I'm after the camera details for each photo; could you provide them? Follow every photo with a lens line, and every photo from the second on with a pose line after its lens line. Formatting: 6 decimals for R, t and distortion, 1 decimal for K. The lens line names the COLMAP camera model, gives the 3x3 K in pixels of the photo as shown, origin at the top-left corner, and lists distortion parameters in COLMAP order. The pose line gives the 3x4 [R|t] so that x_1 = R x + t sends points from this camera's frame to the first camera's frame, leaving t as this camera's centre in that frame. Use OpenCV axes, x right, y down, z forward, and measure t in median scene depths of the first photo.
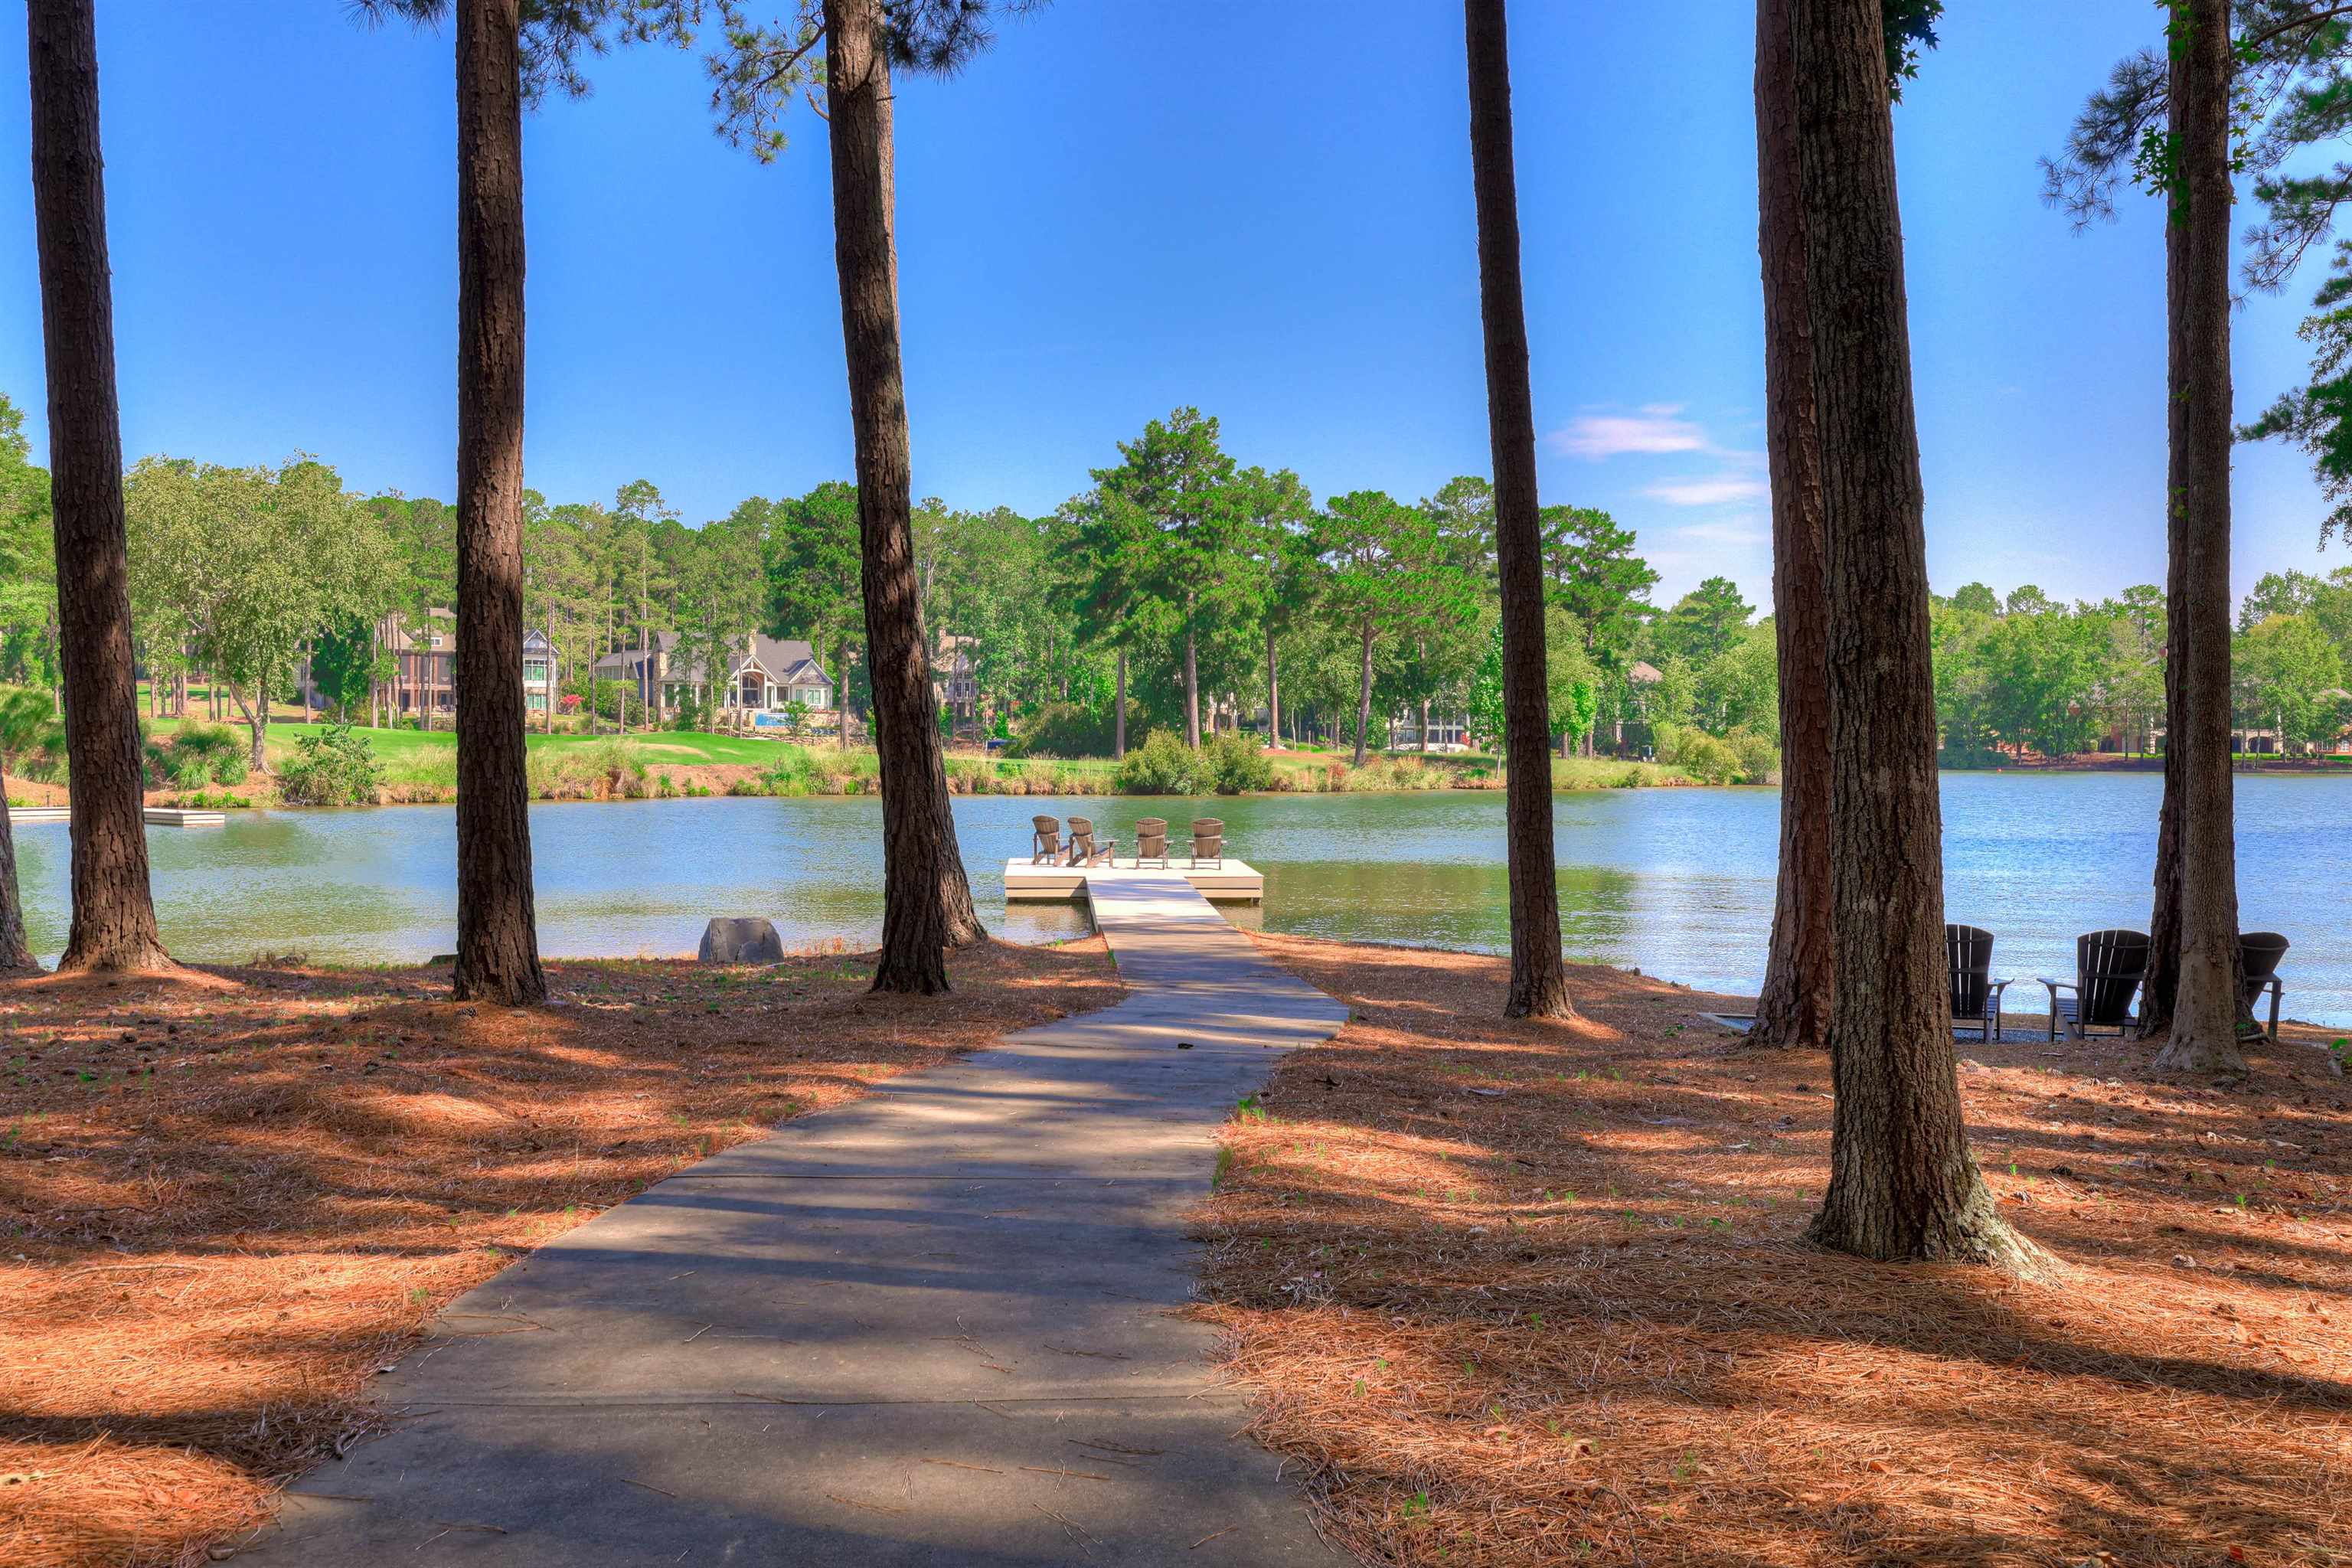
lens RADIAL K [[2249.1, 0, 1175.7], [0, 2249.1, 781.3], [0, 0, 1]] dist [-0.033568, 0.000000]
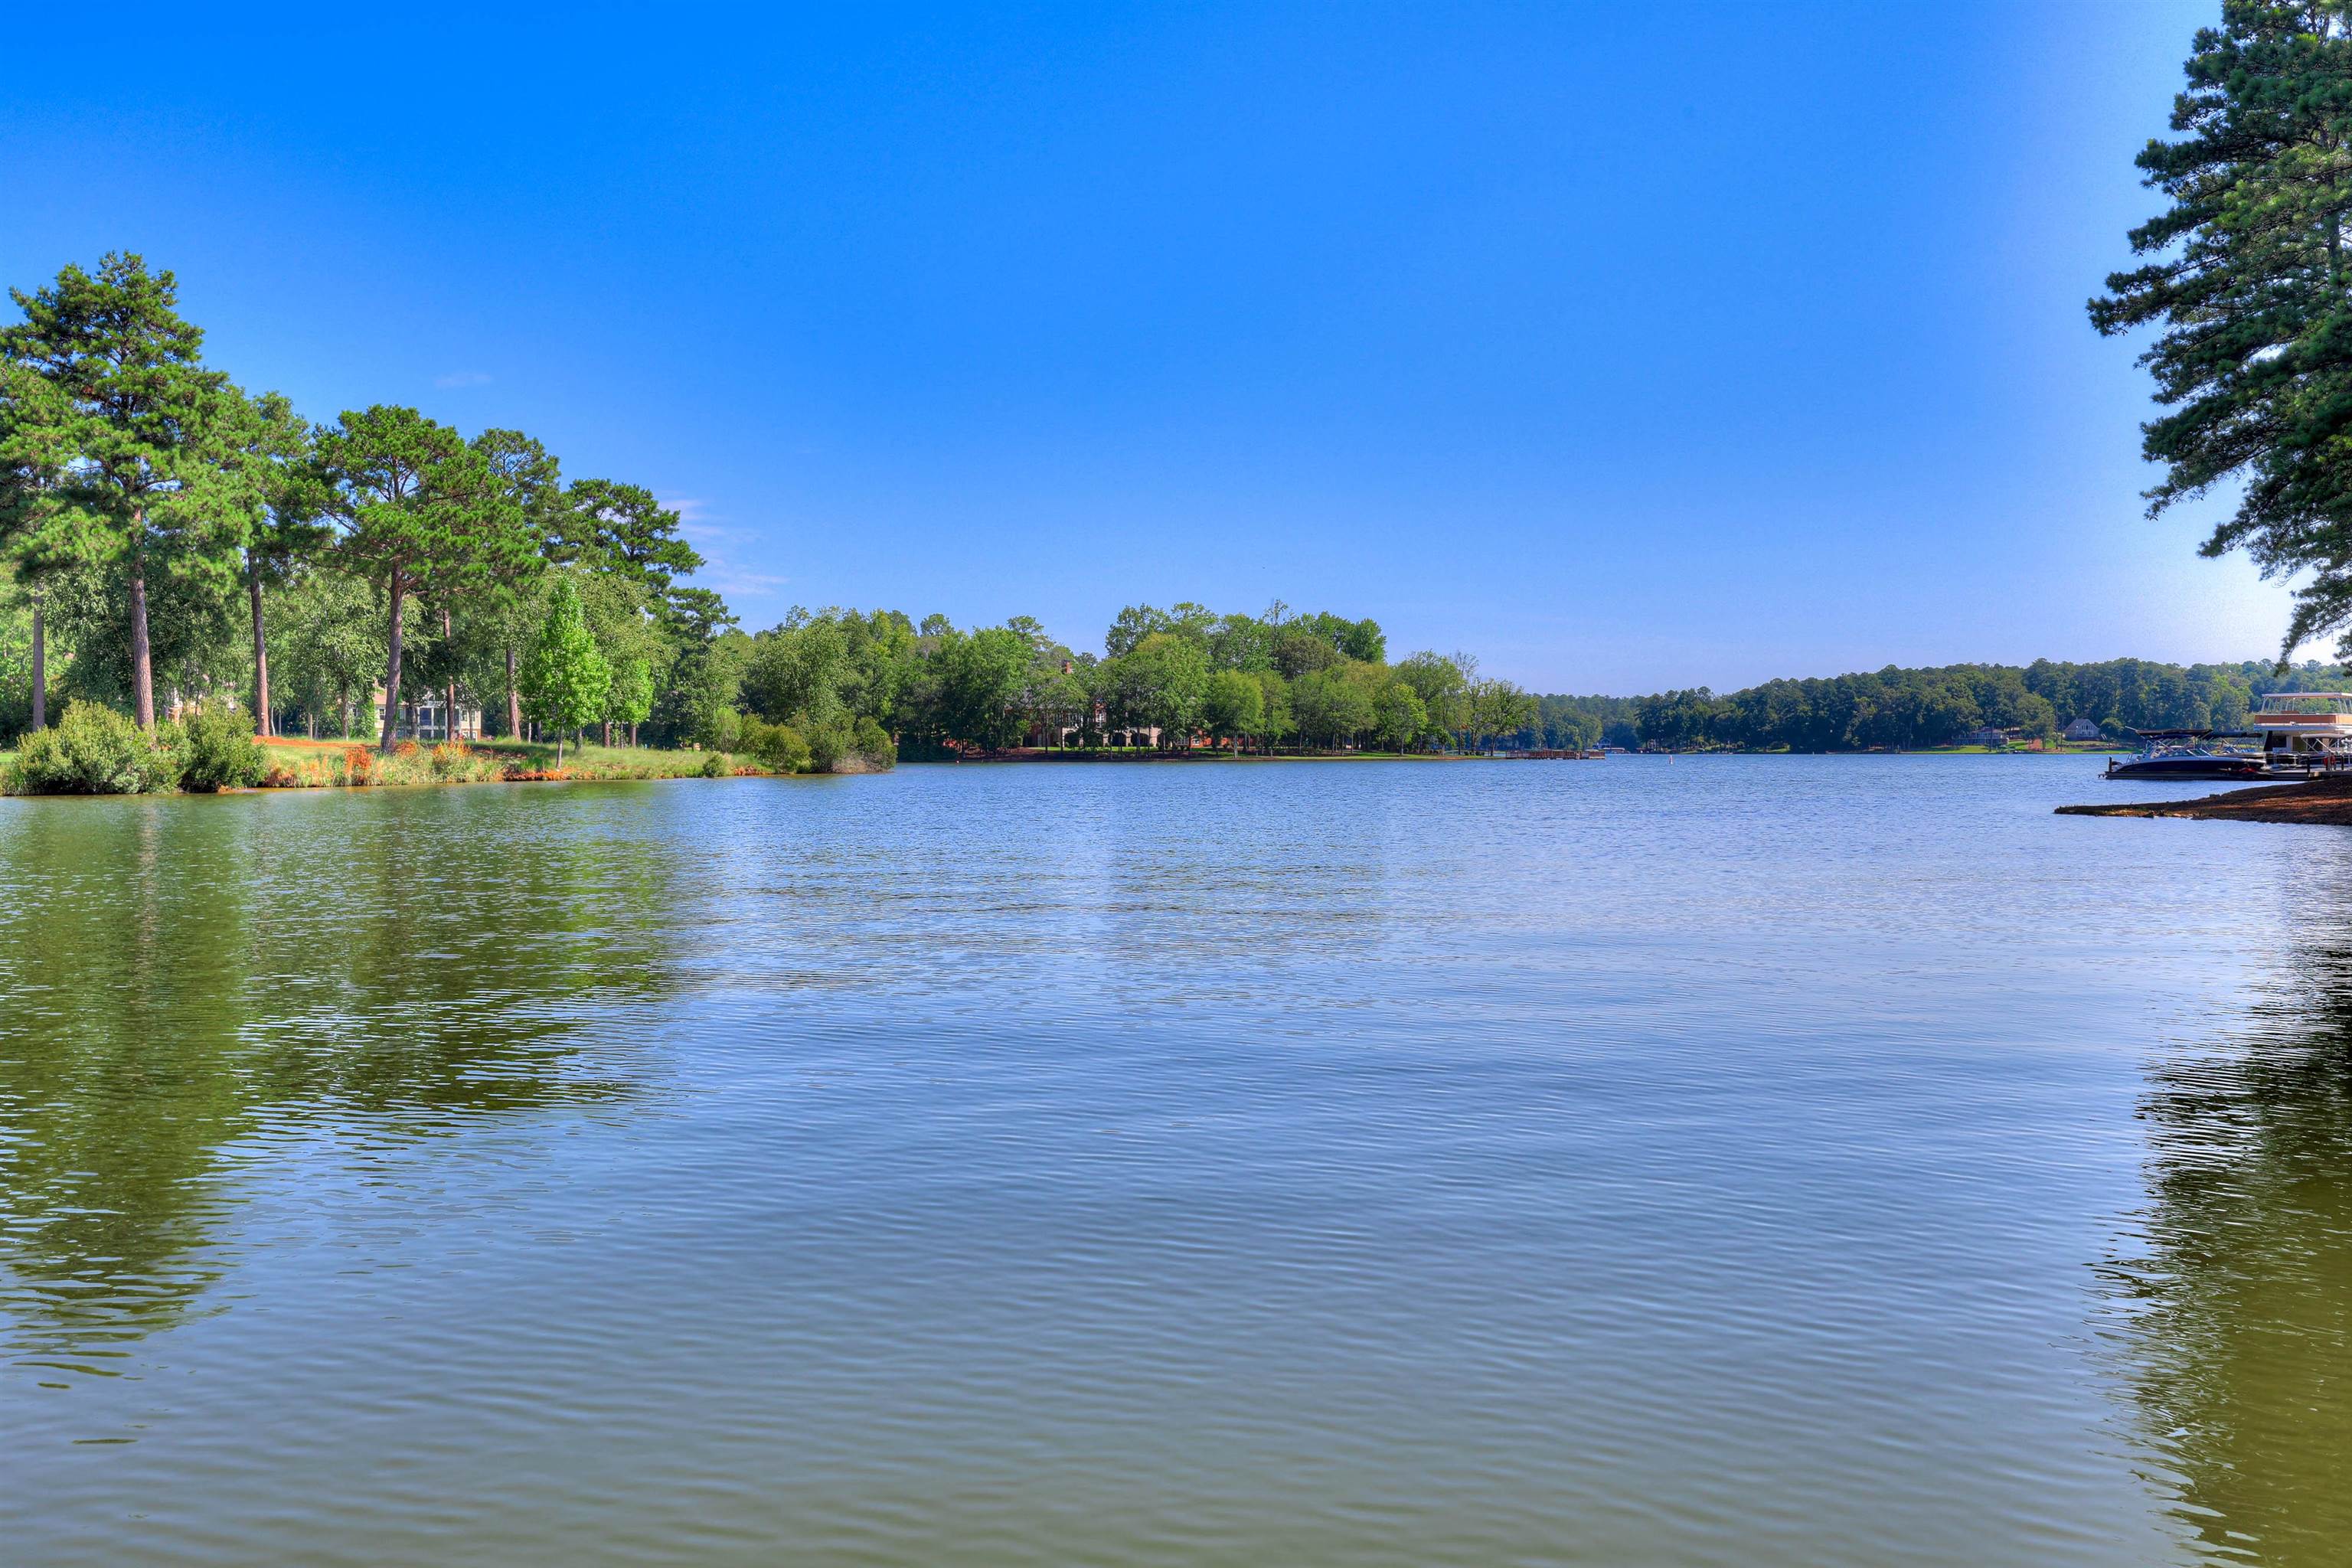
lens RADIAL K [[1785.4, 0, 1173.5], [0, 1785.4, 769.5], [0, 0, 1]] dist [0.000035, 0.002570]
pose [[0.865952, -0.012807, 0.499964, 0.006976], [0.015479, 0.999879, -0.001197, 0.003690], [-0.499888, 0.008775, 0.866045, 0.318262]]
